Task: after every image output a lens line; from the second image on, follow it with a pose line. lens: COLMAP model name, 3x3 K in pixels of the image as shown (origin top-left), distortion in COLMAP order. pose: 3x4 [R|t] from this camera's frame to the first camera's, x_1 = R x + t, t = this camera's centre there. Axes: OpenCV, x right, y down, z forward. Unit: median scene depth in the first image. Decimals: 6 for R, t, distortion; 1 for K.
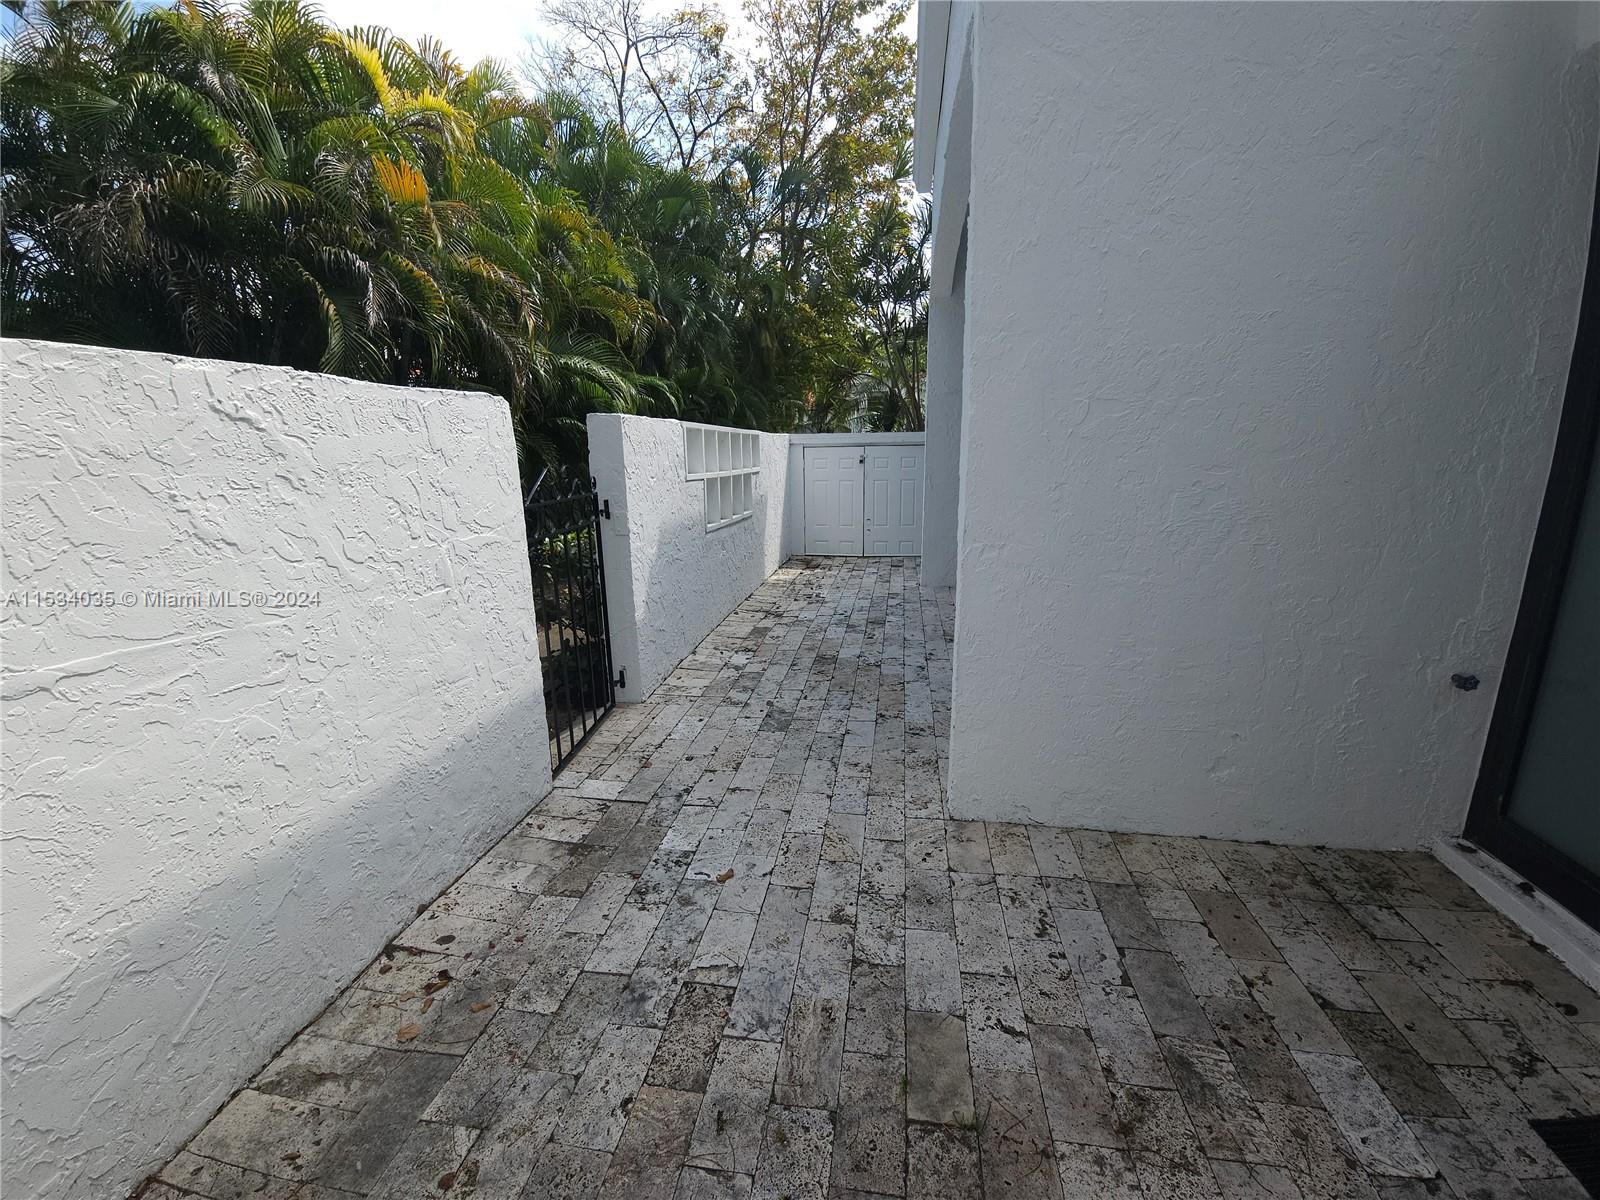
lens RADIAL K [[650.3, 0, 801.0], [0, 650.3, 599.1], [0, 0, 1]] dist [0.000512, 0.000027]
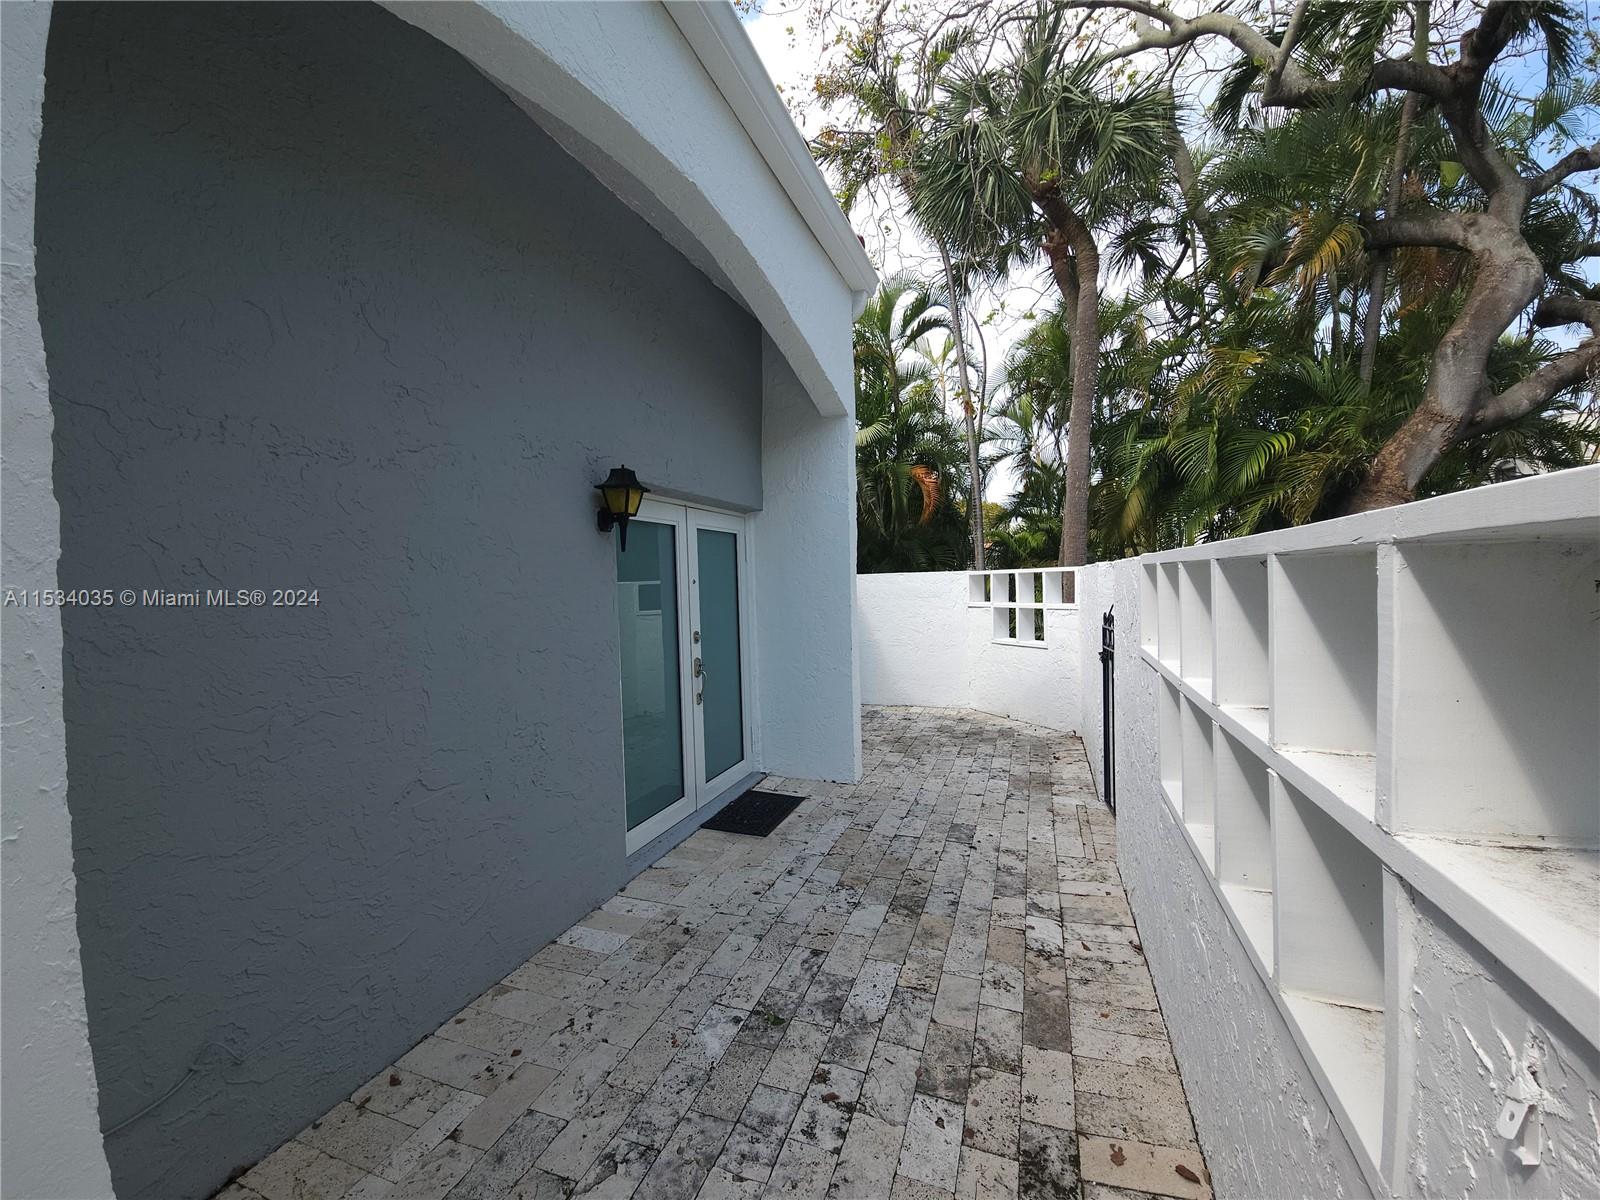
lens RADIAL K [[650.3, 0, 800.0], [0, 650.3, 597.6], [0, 0, 1]] dist [0.000512, 0.000027]
pose [[-0.980228, 0.035849, 0.194599, 0.004655], [0.082529, 0.967899, 0.237405, -0.492999], [-0.179841, 0.248771, -0.951719, 1.996028]]
